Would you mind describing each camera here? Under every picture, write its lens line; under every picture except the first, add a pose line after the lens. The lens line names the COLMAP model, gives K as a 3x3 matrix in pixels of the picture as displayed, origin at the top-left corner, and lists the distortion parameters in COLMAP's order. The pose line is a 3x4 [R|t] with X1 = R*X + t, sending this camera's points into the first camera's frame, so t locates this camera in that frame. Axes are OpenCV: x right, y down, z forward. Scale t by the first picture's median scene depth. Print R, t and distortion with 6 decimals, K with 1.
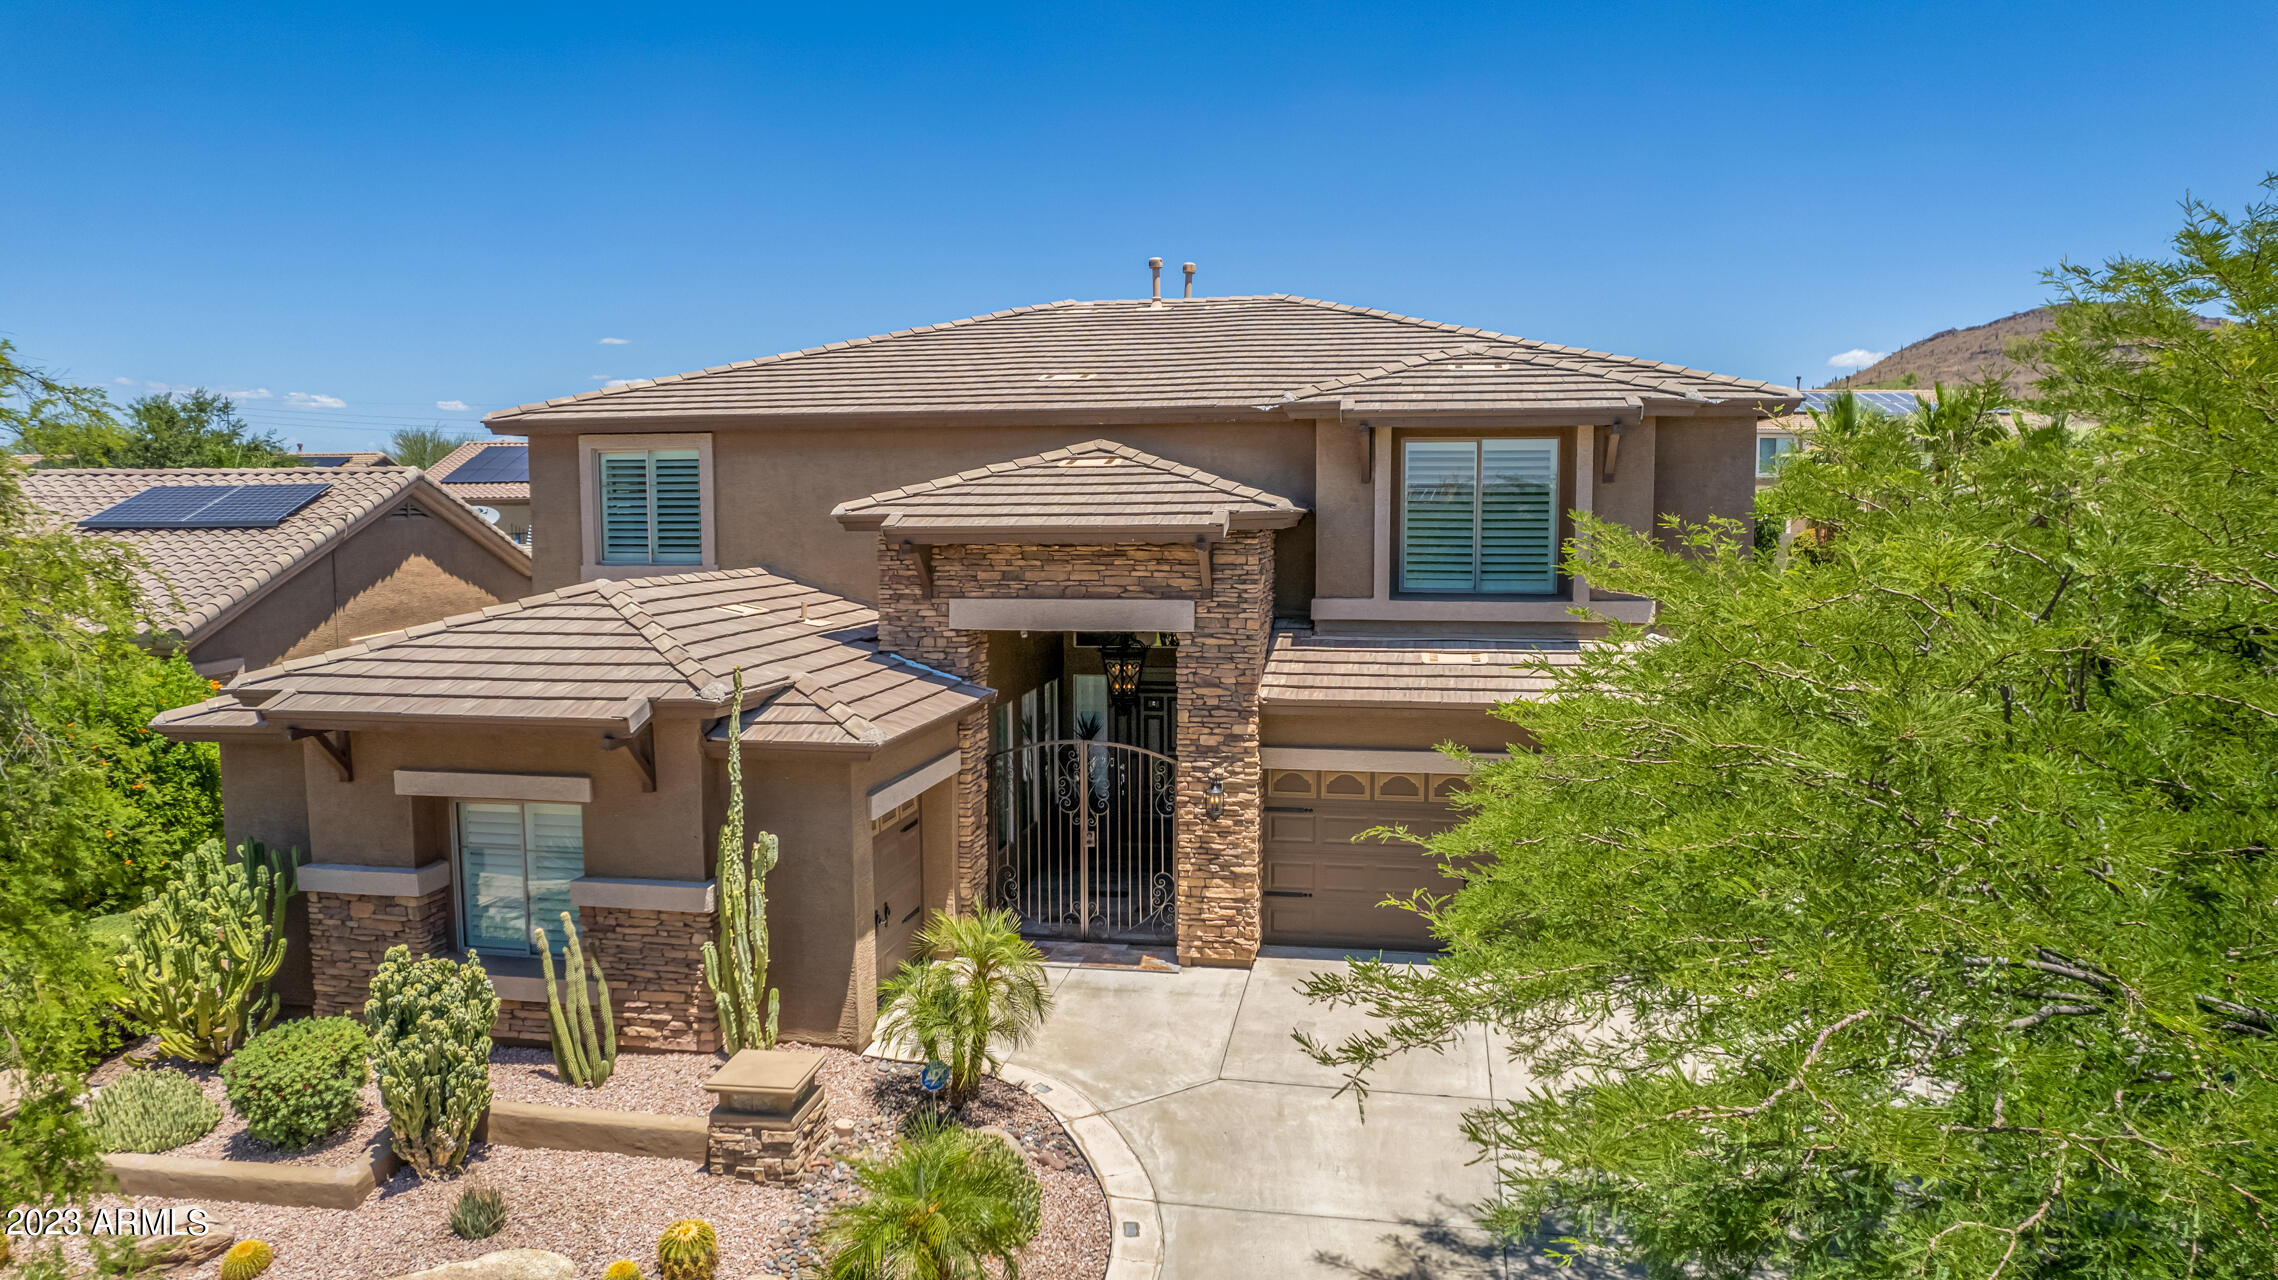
lens RADIAL K [[1458.2, 0, 1143.3], [0, 1458.2, 645.5], [0, 0, 1]] dist [-0.084299, 0.079922]
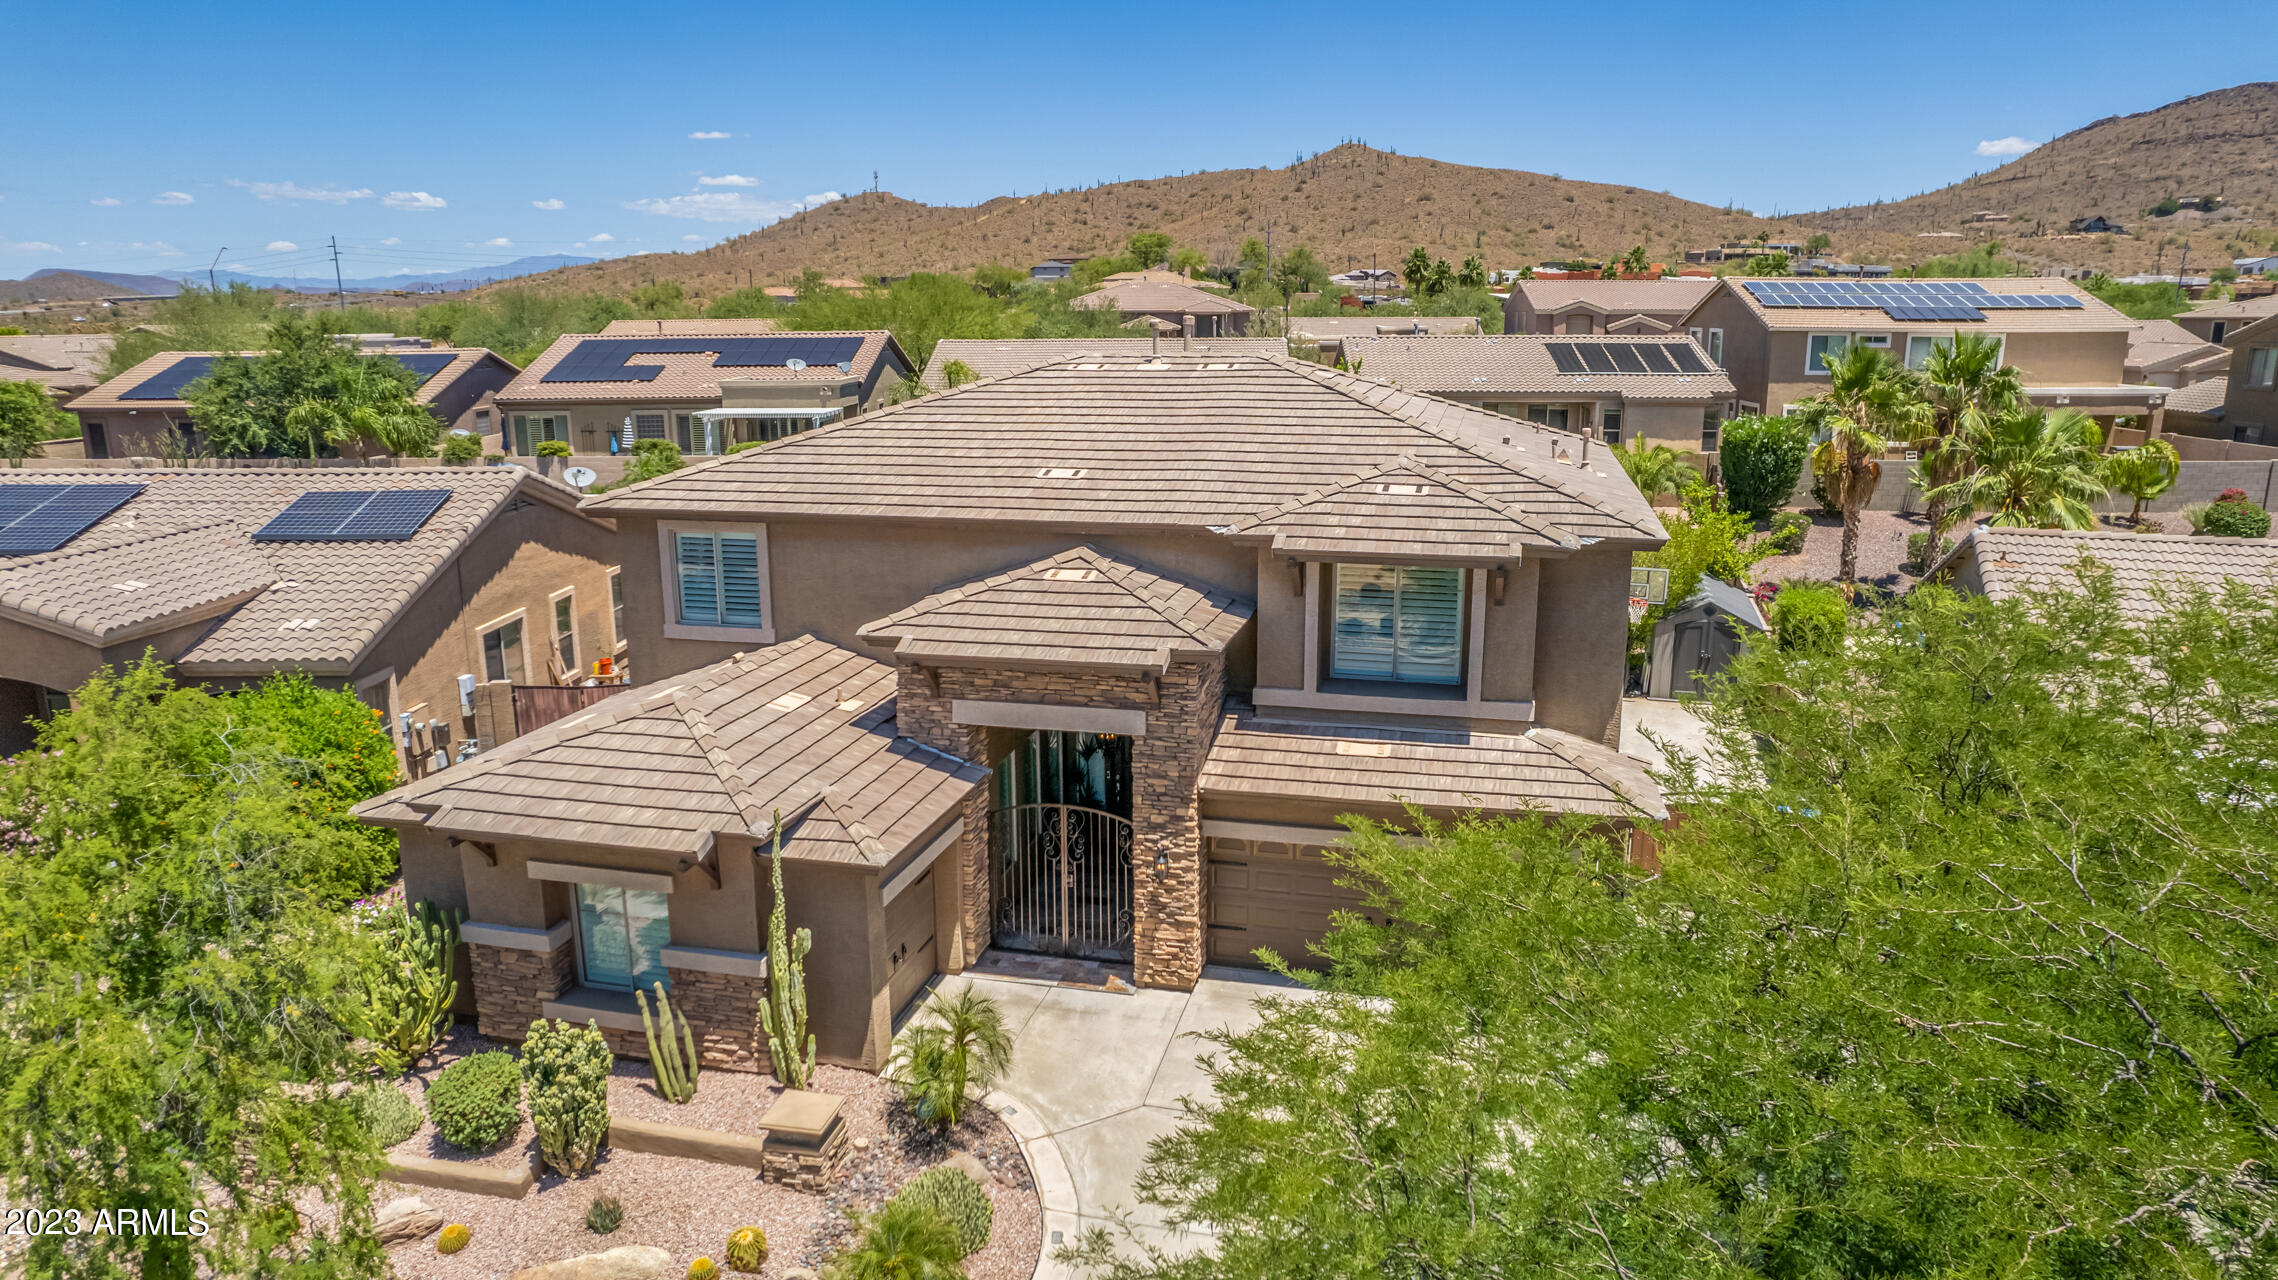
lens RADIAL K [[1458.2, 0, 1143.3], [0, 1458.2, 645.5], [0, 0, 1]] dist [-0.084299, 0.079922]
pose [[0.997885, 0.013863, -0.063515, 0.124077], [-0.005186, 0.990860, 0.134795, -0.283326], [0.064803, -0.134180, 0.988836, -0.244630]]
